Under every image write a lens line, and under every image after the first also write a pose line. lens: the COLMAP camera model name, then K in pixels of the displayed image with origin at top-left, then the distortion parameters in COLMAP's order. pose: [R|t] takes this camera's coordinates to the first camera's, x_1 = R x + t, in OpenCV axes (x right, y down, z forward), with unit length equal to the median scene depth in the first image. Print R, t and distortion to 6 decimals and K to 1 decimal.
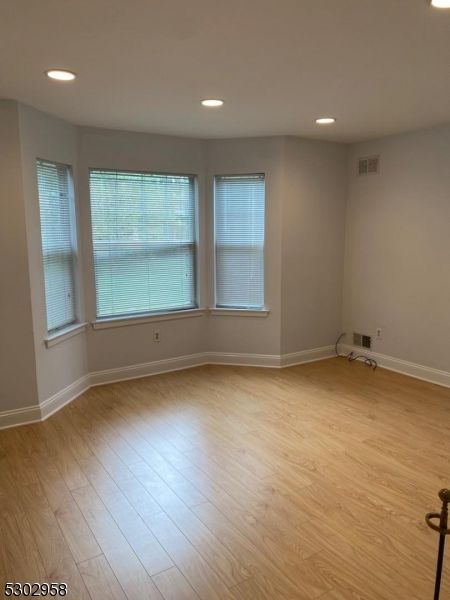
lens RADIAL K [[457.8, 0, 223.9], [0, 457.8, 296.5], [0, 0, 1]] dist [0.011351, -0.008660]
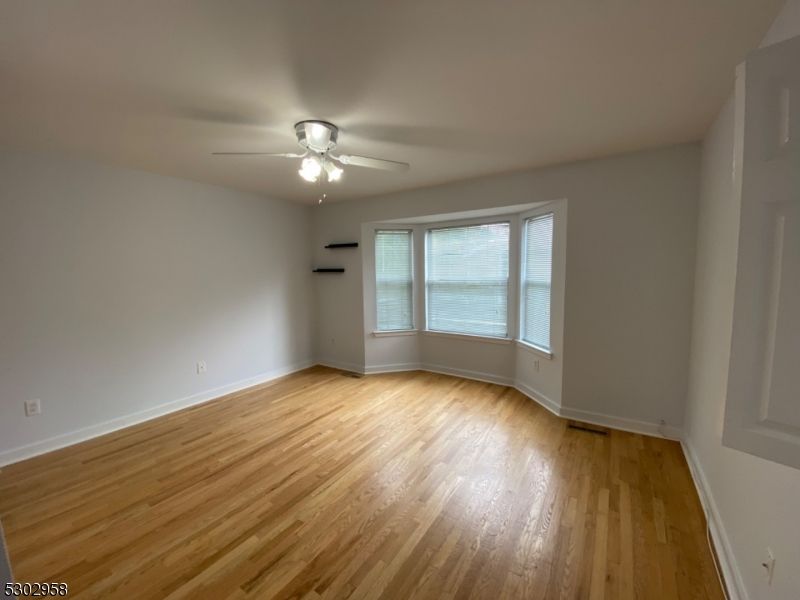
lens RADIAL K [[318.8, 0, 400.0], [0, 318.8, 300.0], [0, 0, 1]] dist [-0.000433, -0.008557]
pose [[0.401793, 0.098569, -0.910410, 0.676023], [-0.126632, 0.990619, 0.051366, -0.088583], [0.906932, 0.094649, 0.410506, 0.524321]]
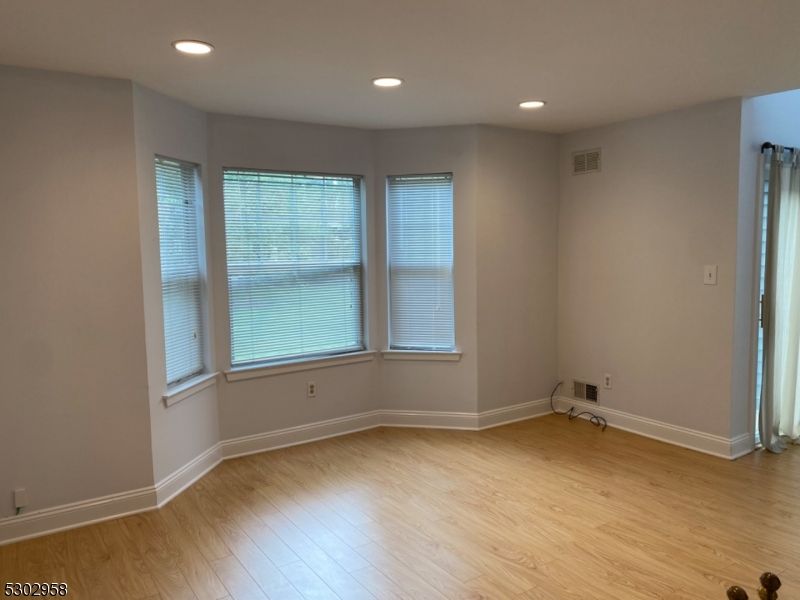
lens RADIAL K [[610.3, 0, 403.5], [0, 610.3, 297.4], [0, 0, 1]] dist [0.011351, -0.008660]
pose [[0.999693, -0.011643, 0.021864, -0.020604], [0.013010, 0.997901, -0.063435, 0.003018], [-0.021080, 0.063700, 0.997746, -0.001243]]
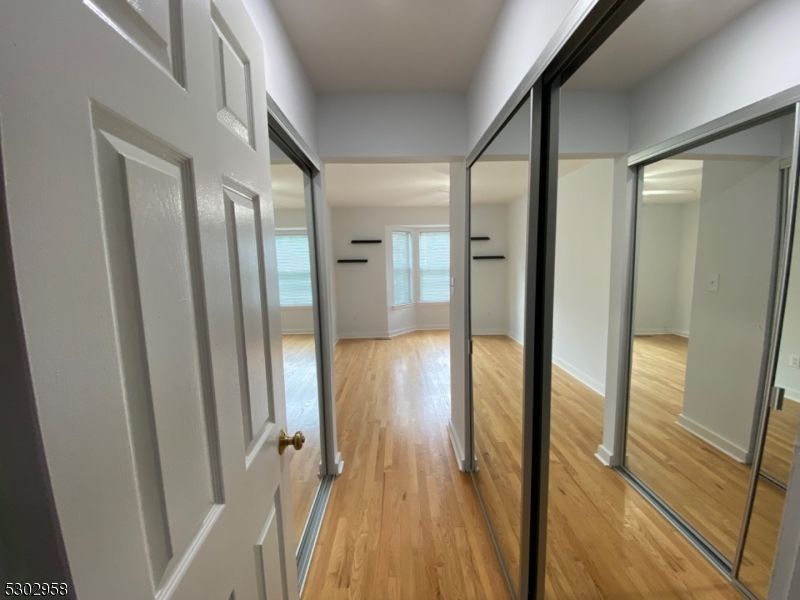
lens RADIAL K [[333.5, 0, 394.9], [0, 333.5, 298.2], [0, 0, 1]] dist [-0.028884, -0.000387]
pose [[0.840635, 0.051924, -0.539107, 0.500137], [-0.065363, 0.997845, -0.005815, 0.062617], [0.537643, 0.040126, 0.842217, -0.413528]]
